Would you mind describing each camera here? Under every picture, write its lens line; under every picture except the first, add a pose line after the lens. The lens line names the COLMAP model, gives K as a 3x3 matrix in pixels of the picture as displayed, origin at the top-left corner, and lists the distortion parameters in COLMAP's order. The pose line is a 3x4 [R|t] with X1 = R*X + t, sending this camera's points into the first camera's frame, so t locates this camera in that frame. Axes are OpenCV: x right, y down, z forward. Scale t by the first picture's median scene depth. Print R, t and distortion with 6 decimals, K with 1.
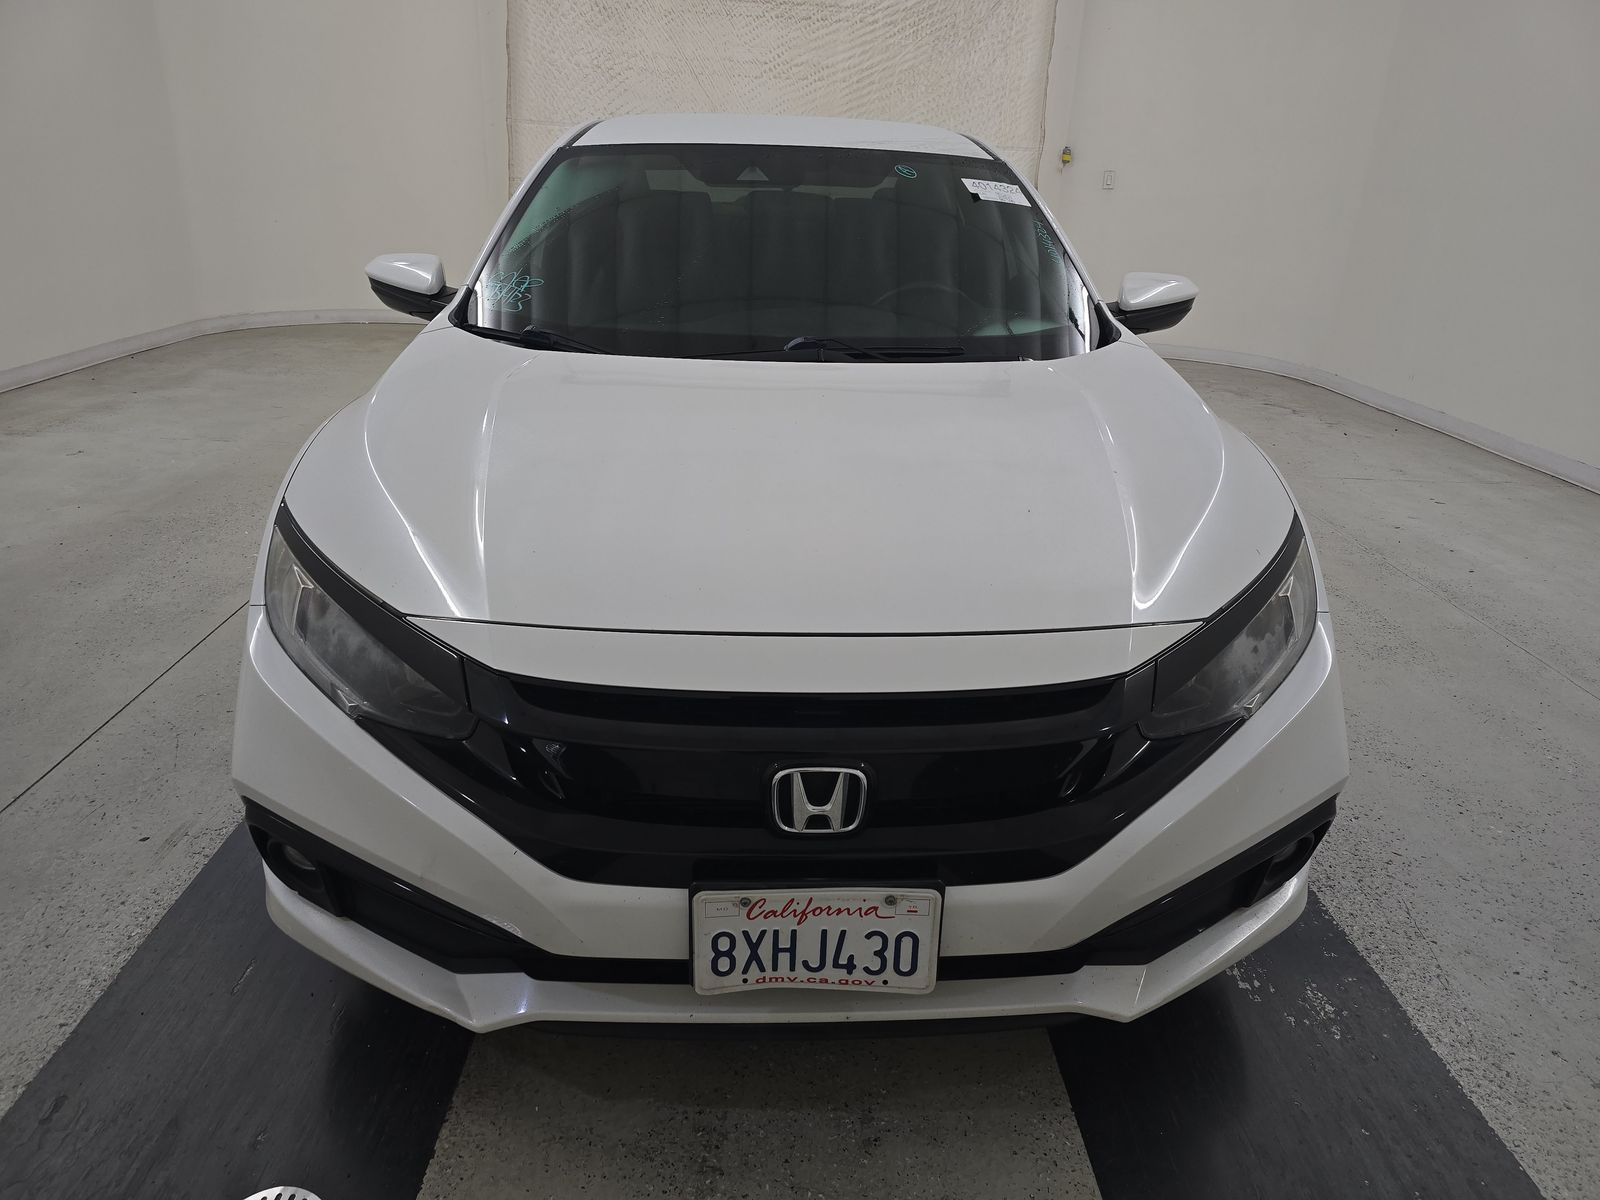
lens RADIAL K [[1048.4, 0, 822.9], [0, 1048.4, 600.7], [0, 0, 1]] dist [0.060926, -0.052348]
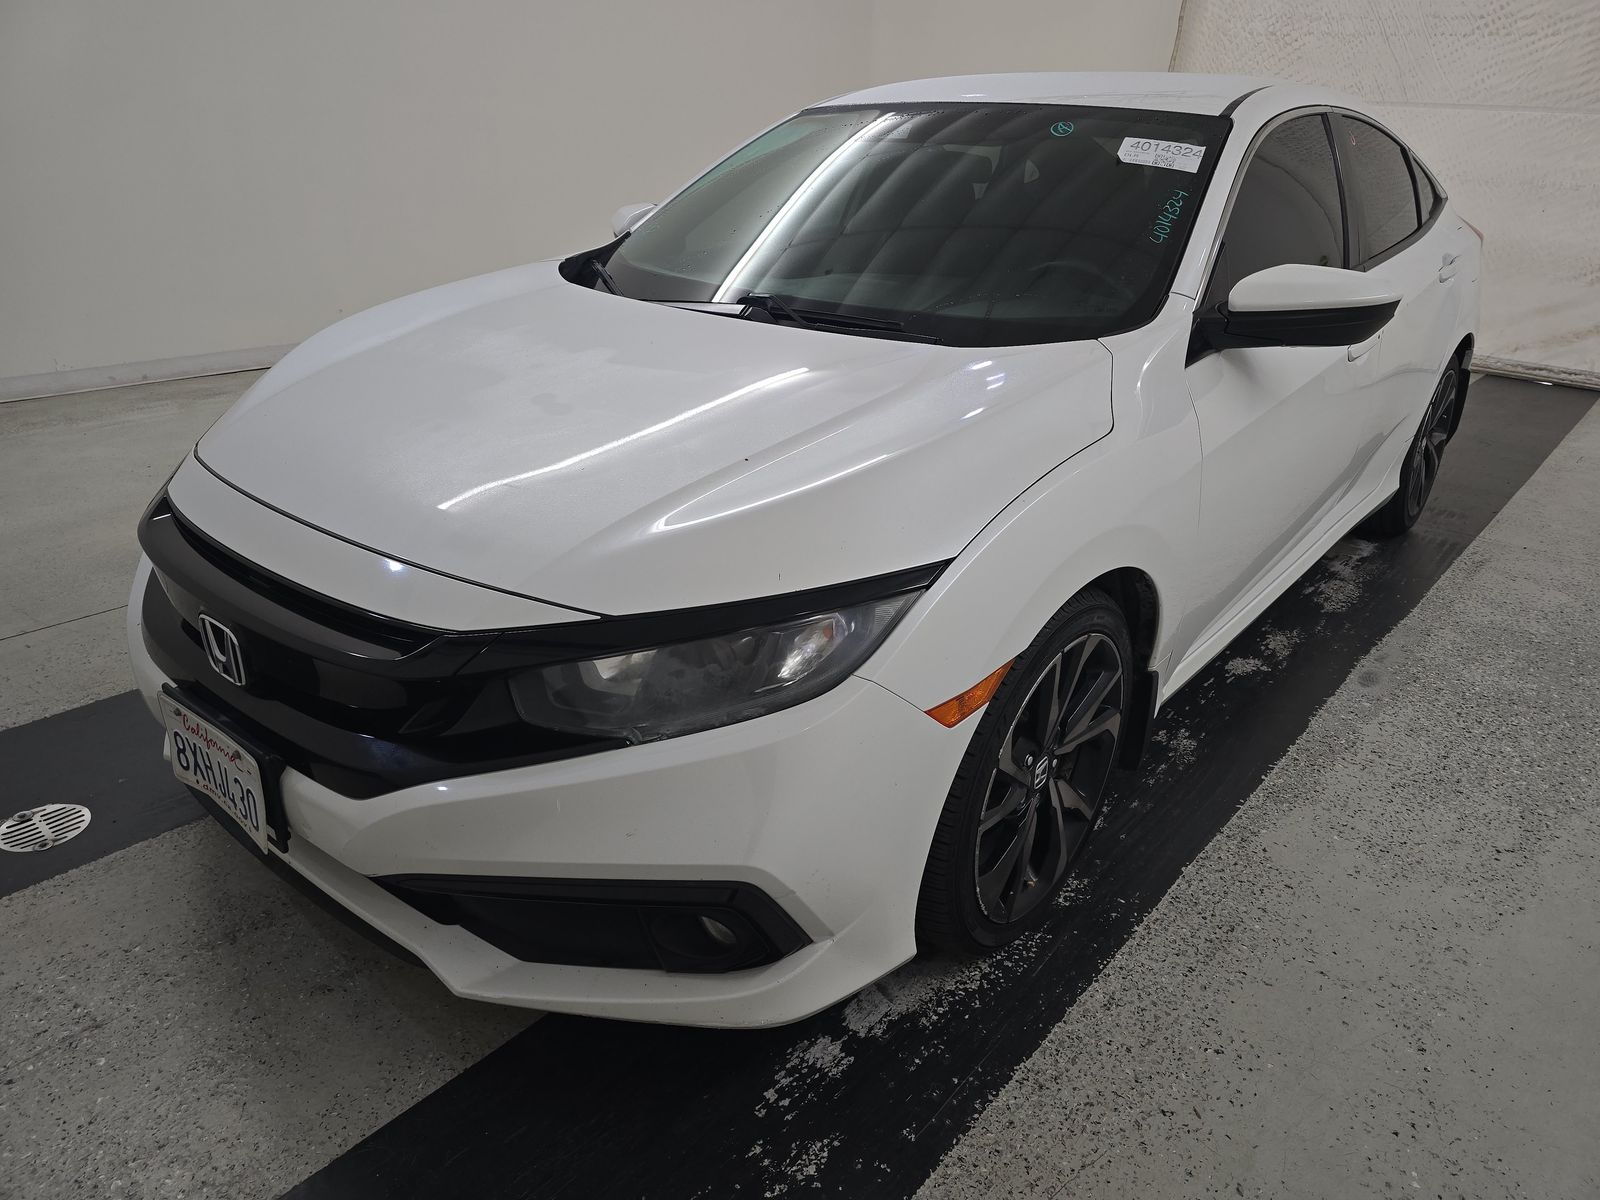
lens RADIAL K [[1055.7, 0, 807.1], [0, 1055.7, 601.3], [0, 0, 1]] dist [0.055117, -0.045777]
pose [[0.748519, 0.267669, -0.606690, 0.181191], [-0.261812, 0.959875, 0.100474, -0.022530], [0.609240, 0.083632, 0.788564, 0.071390]]
